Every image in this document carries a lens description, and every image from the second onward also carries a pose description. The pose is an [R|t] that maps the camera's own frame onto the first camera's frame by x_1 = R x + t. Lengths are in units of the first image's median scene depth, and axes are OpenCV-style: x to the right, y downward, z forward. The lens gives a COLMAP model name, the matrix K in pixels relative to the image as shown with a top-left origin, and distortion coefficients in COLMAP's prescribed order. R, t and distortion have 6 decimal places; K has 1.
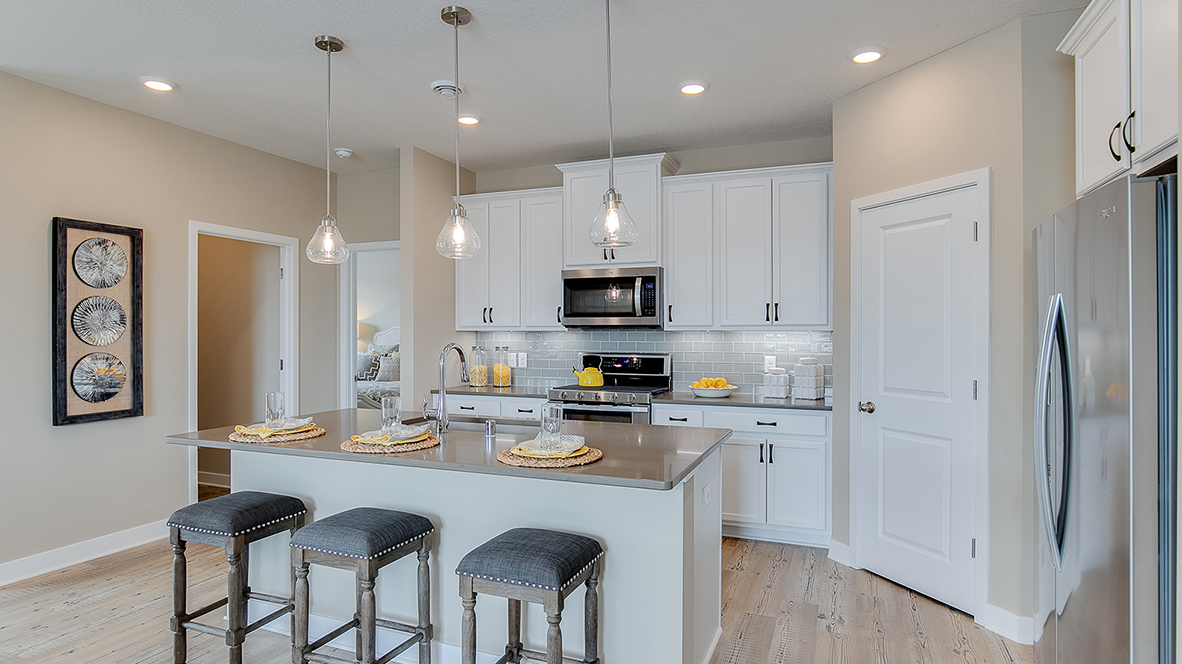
lens RADIAL K [[636.6, 0, 591.0], [0, 636.6, 332.0], [0, 0, 1]] dist [-0.018952, -0.000414]
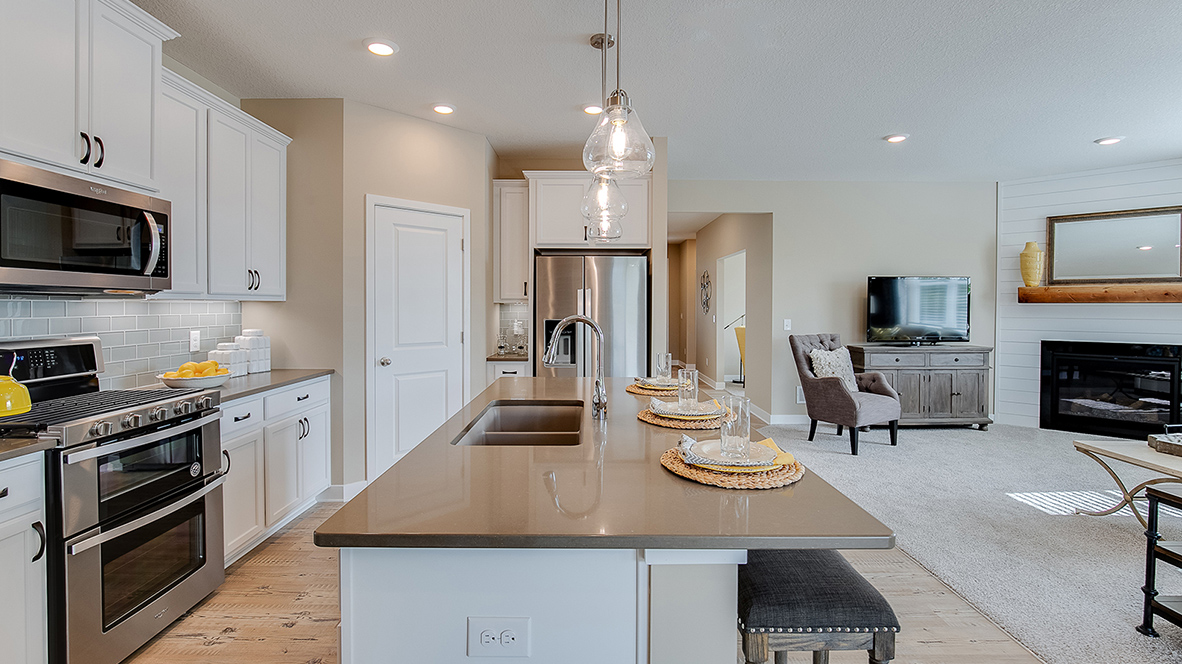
lens RADIAL K [[534.8, 0, 587.5], [0, 534.8, 313.4], [0, 0, 1]] dist [-0.014918, 0.000234]
pose [[-0.373265, -0.014954, 0.927604, -0.637542], [-0.004706, 0.999888, 0.014225, 0.003224], [-0.927713, 0.000944, -0.373294, 0.911864]]
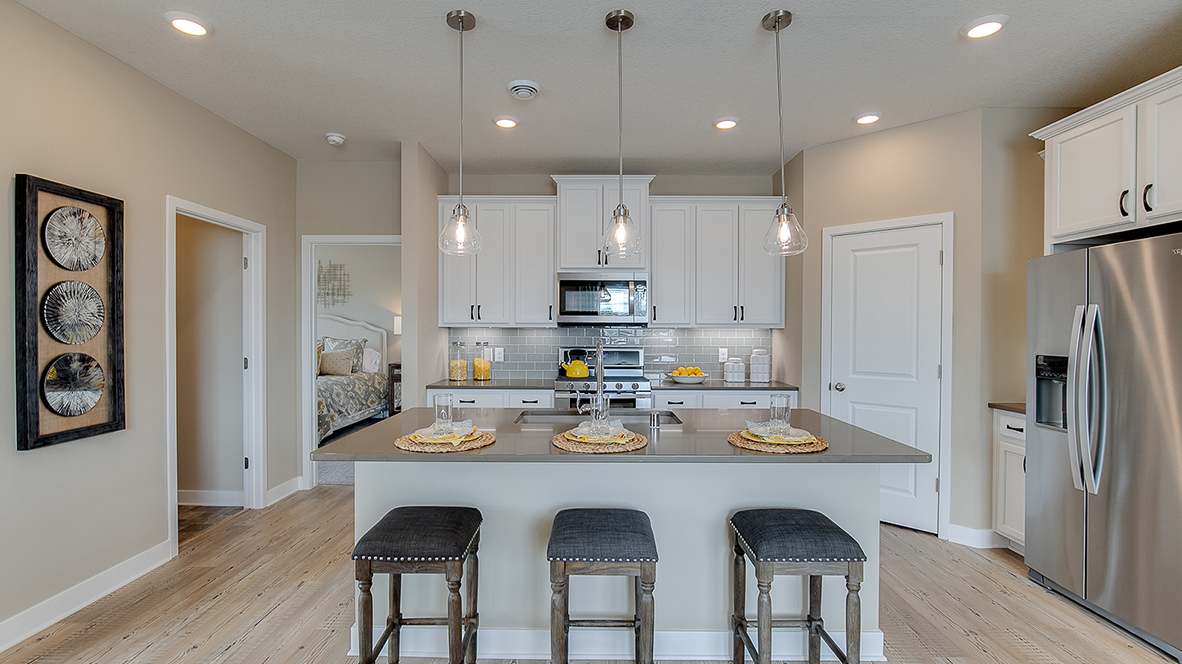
lens RADIAL K [[533.4, 0, 587.9], [0, 533.4, 334.9], [0, 0, 1]] dist [-0.018402, 0.000522]
pose [[0.931639, -0.000594, 0.363384, -0.398647], [-0.003896, 0.999925, 0.011622, 0.000122], [-0.363364, -0.012243, 0.931567, 0.147720]]
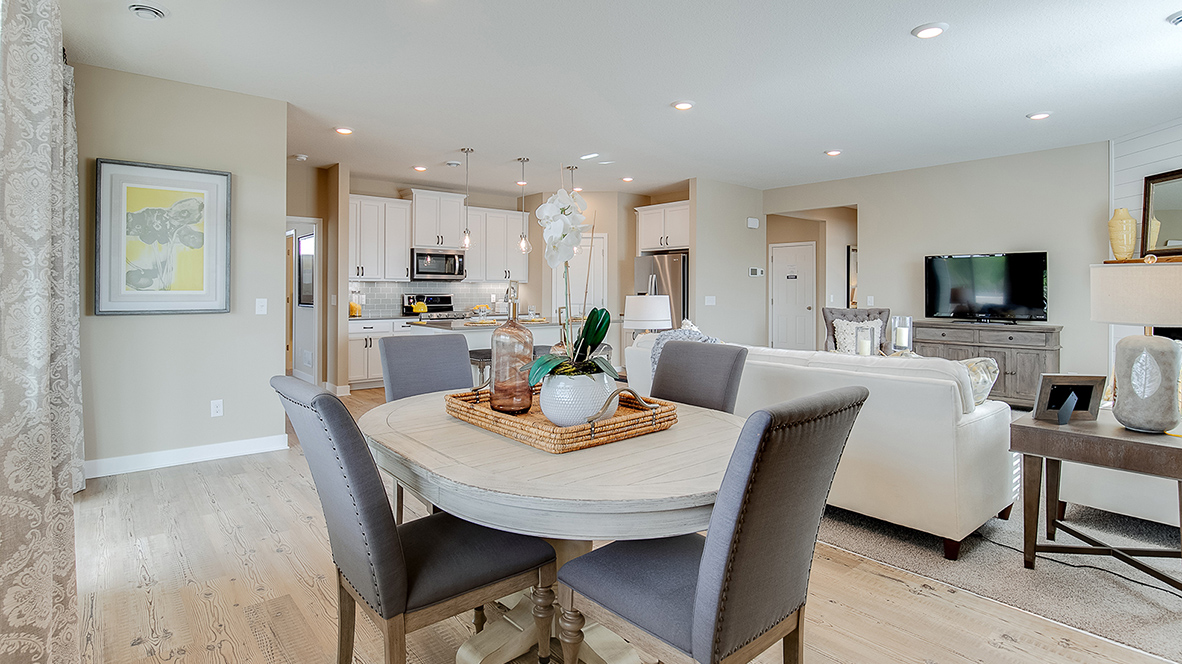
lens RADIAL K [[605.3, 0, 592.9], [0, 605.3, 280.8], [0, 0, 1]] dist [-0.000585, -0.000205]
pose [[0.470991, 0.013360, 0.882037, -1.586017], [-0.004811, 0.999909, -0.012576, 0.018198], [-0.882125, 0.001679, 0.471013, -0.302298]]
